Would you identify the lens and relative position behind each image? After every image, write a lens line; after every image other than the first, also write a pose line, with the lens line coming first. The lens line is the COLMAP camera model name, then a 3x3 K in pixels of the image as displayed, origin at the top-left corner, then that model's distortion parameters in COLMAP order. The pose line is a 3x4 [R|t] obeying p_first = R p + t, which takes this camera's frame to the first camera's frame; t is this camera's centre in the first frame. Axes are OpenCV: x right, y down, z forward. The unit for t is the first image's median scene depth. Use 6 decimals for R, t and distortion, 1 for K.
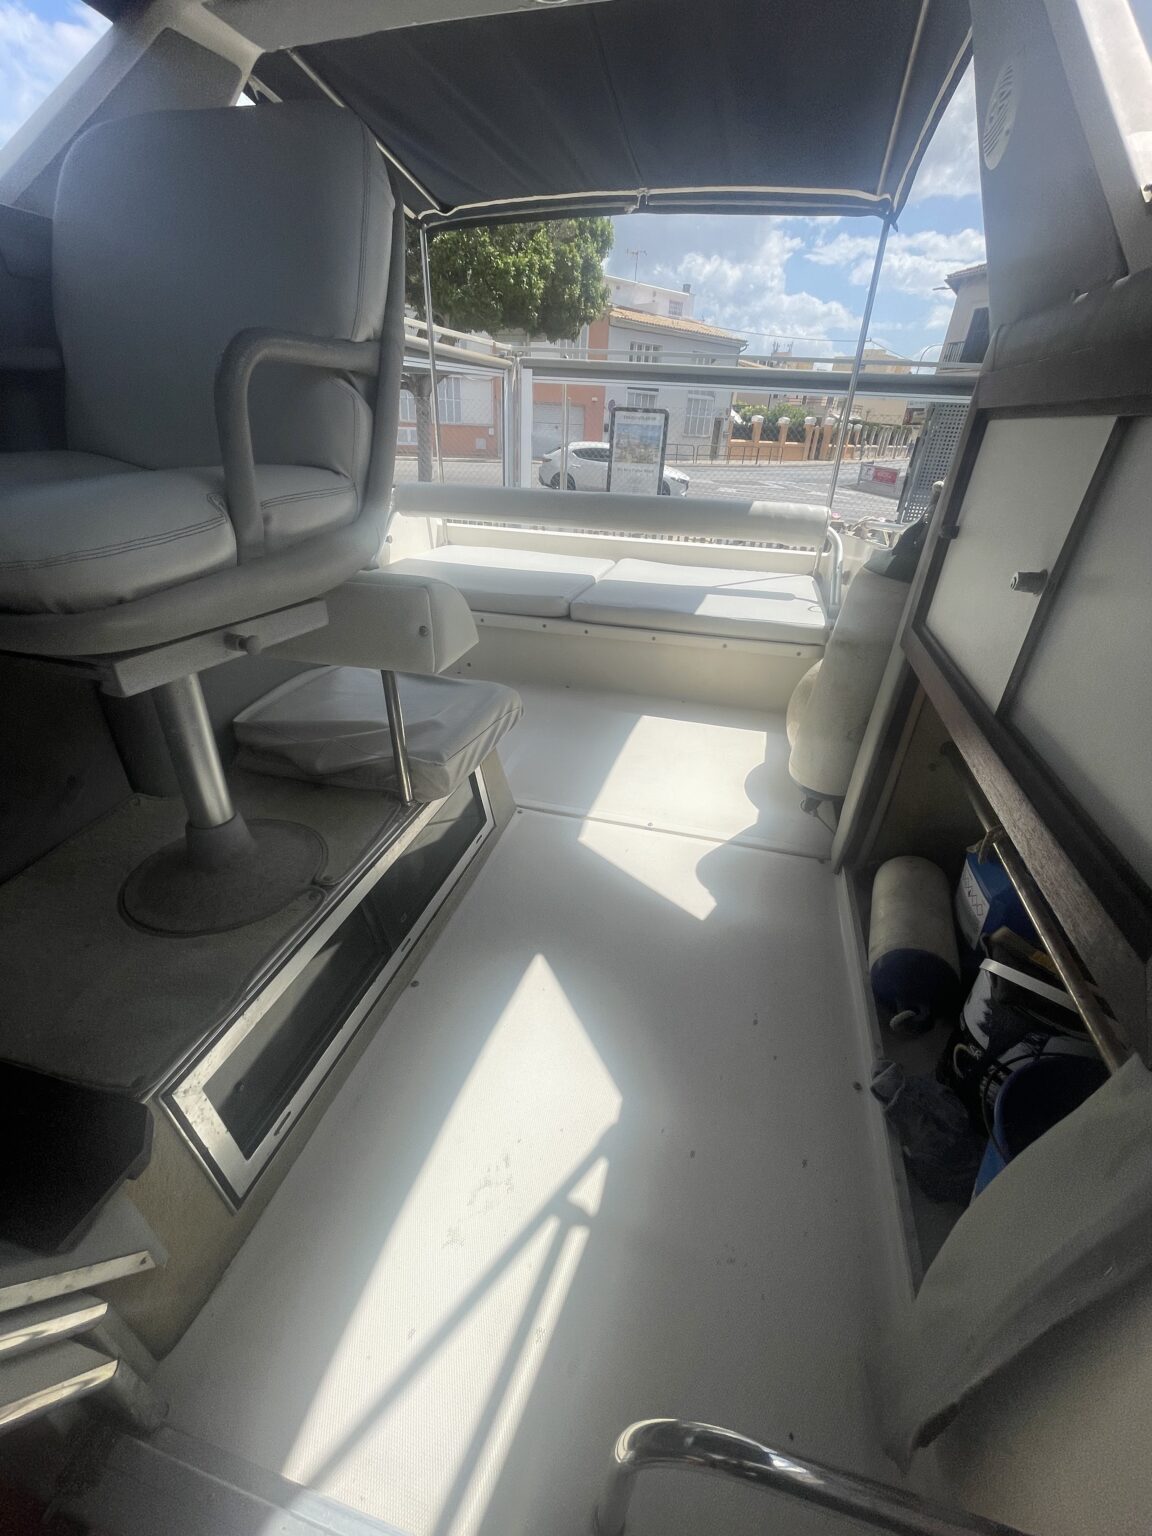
lens RADIAL K [[622.9, 0, 572.5], [0, 622.9, 768.2], [0, 0, 1]] dist [-0.002649, -0.000347]
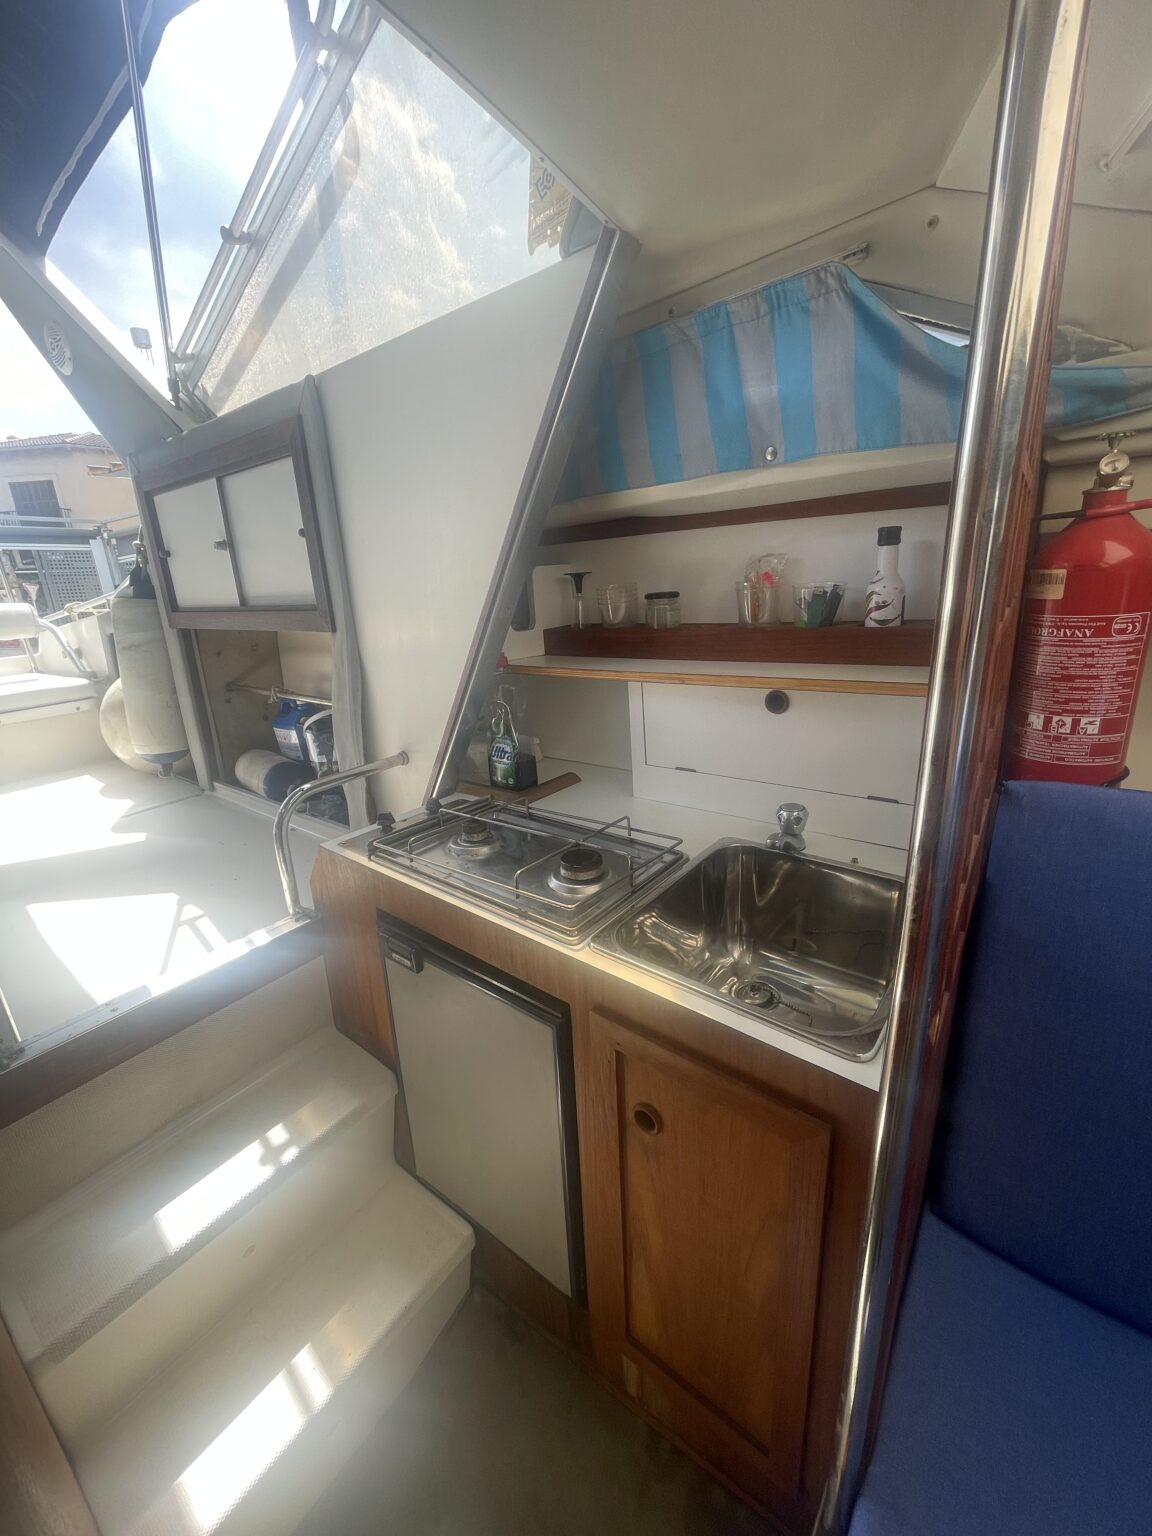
lens RADIAL K [[622.9, 0, 571.4], [0, 622.9, 770.4], [0, 0, 1]] dist [-0.002649, -0.000347]
pose [[0.385677, -0.321767, 0.864708, -0.630683], [0.508157, 0.856336, 0.092004, 0.532656], [-0.770084, 0.403924, 0.493777, -0.493630]]
